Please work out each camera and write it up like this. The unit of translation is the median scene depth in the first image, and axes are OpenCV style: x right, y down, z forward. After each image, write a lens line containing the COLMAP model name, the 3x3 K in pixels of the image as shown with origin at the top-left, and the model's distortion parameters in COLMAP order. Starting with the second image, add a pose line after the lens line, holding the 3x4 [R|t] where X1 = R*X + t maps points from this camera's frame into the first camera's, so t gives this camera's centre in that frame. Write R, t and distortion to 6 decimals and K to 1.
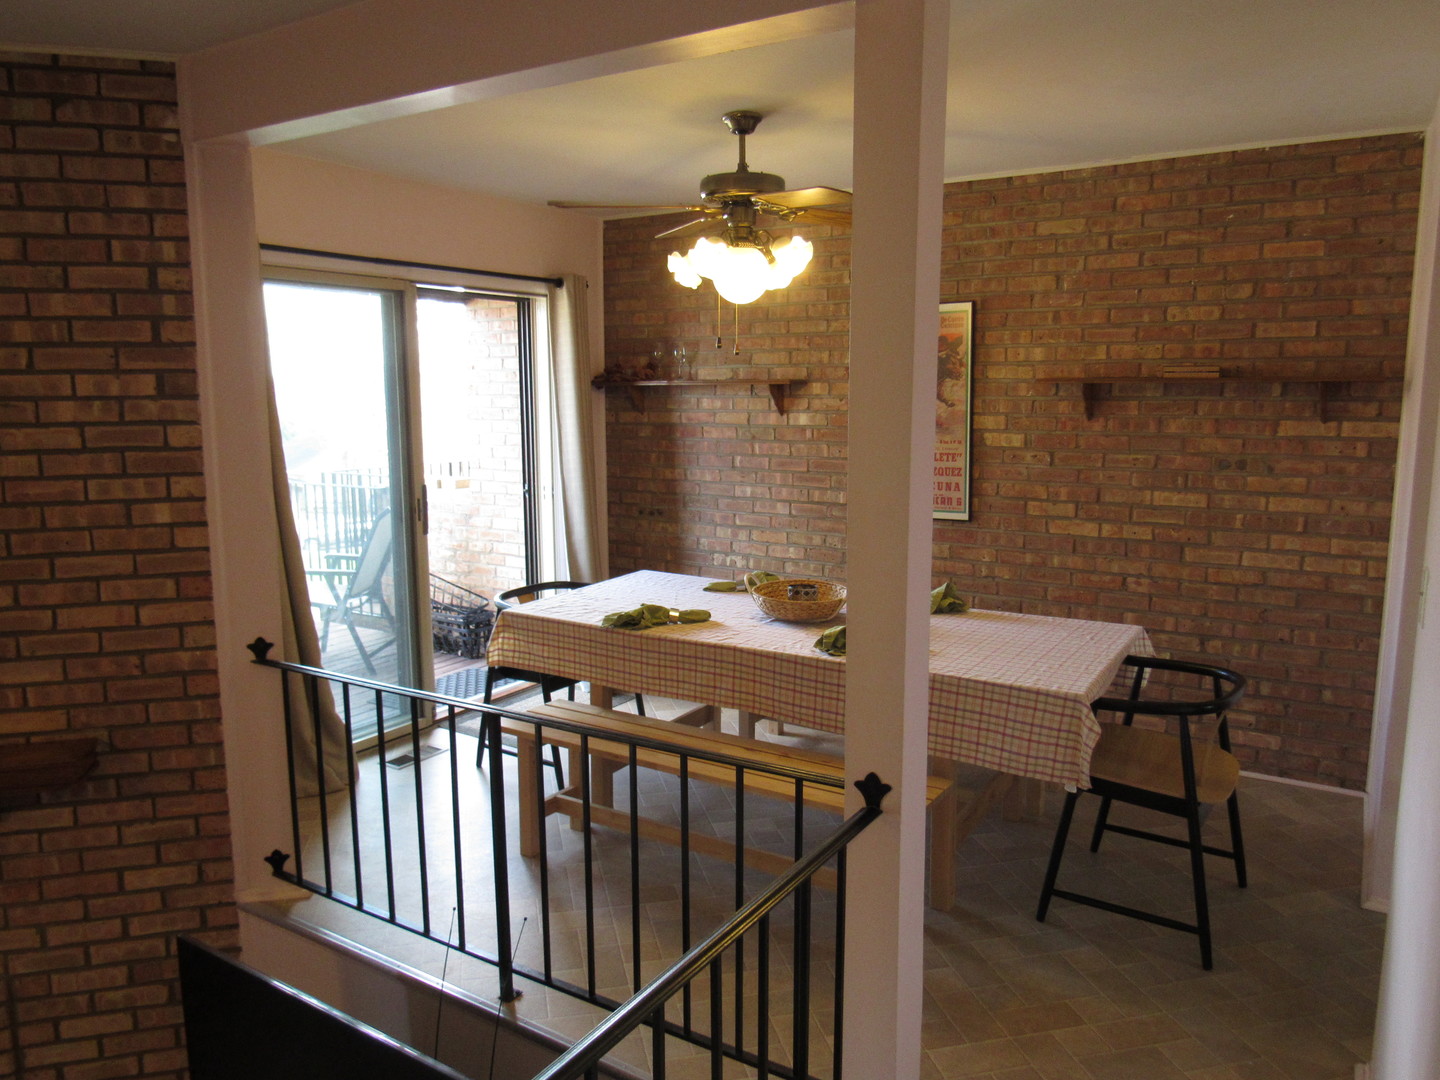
lens RADIAL K [[1027.5, 0, 721.7], [0, 1027.5, 543.1], [0, 0, 1]] dist [-0.034560, 0.013054]
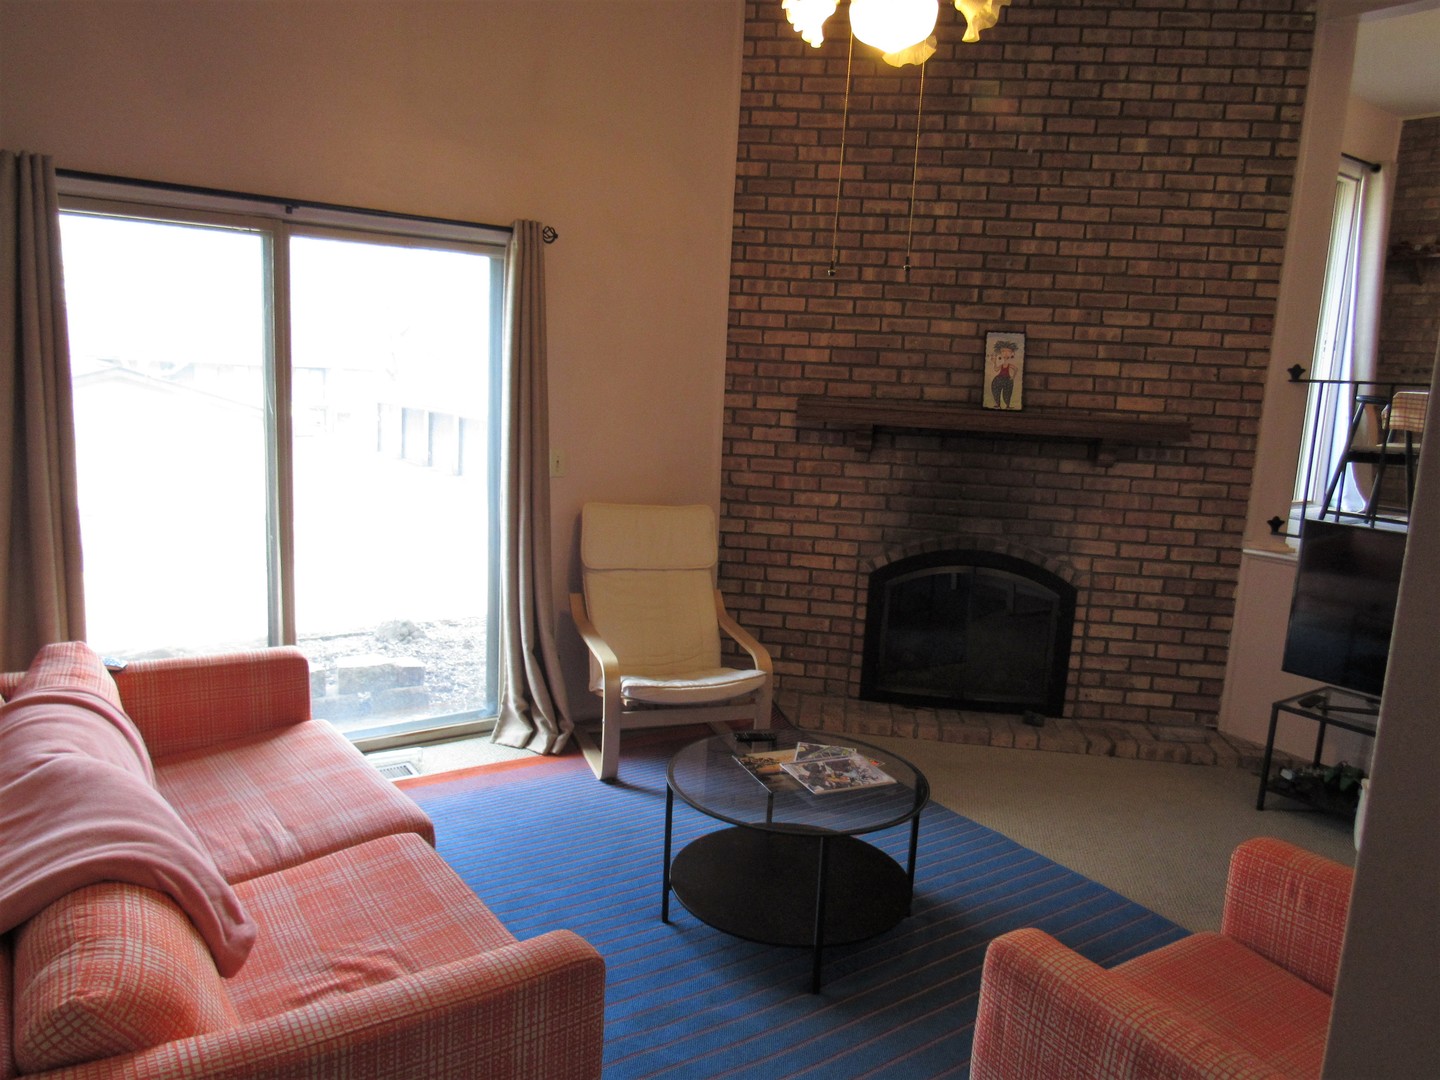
lens RADIAL K [[1027.5, 0, 720.2], [0, 1027.5, 545.4], [0, 0, 1]] dist [-0.034560, 0.013054]
pose [[0.926916, 0.113657, -0.357644, -0.702942], [-0.108888, 0.993489, 0.033517, 0.411985], [0.359125, 0.007876, 0.933256, -0.691802]]
